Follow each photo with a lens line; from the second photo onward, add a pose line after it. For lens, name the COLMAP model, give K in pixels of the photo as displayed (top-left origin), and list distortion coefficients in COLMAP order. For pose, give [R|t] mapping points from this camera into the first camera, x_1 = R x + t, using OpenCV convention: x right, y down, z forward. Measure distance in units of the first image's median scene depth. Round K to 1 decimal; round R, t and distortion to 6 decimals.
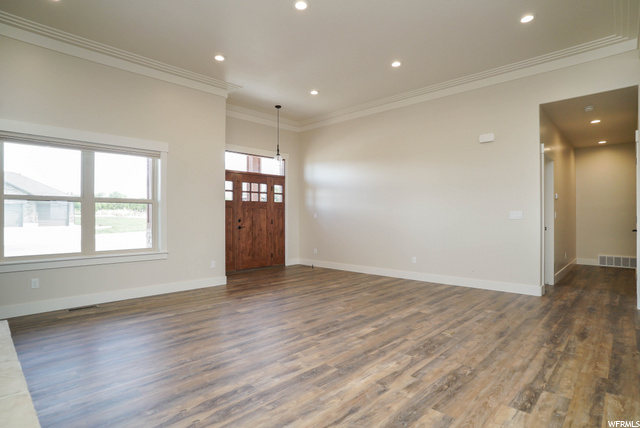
lens RADIAL K [[335.5, 0, 318.3], [0, 335.5, 218.6], [0, 0, 1]] dist [-0.065644, 0.033754]
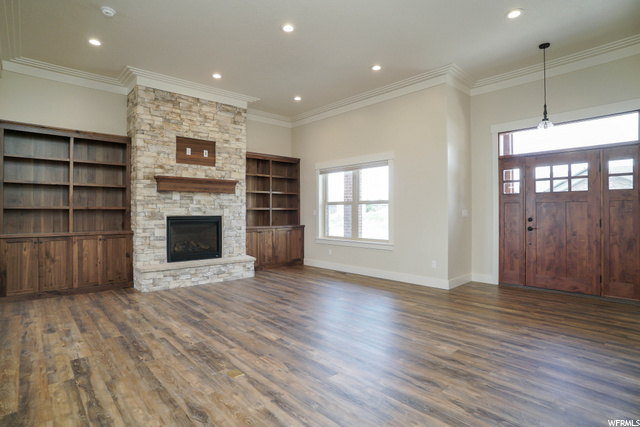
lens RADIAL K [[335.5, 0, 311.9], [0, 335.5, 207.3], [0, 0, 1]] dist [-0.065644, 0.033754]
pose [[-0.081254, -0.015146, -0.996578, 1.069585], [-0.001951, 0.999885, -0.015038, -0.019065], [0.996692, 0.000722, -0.081274, 1.168307]]
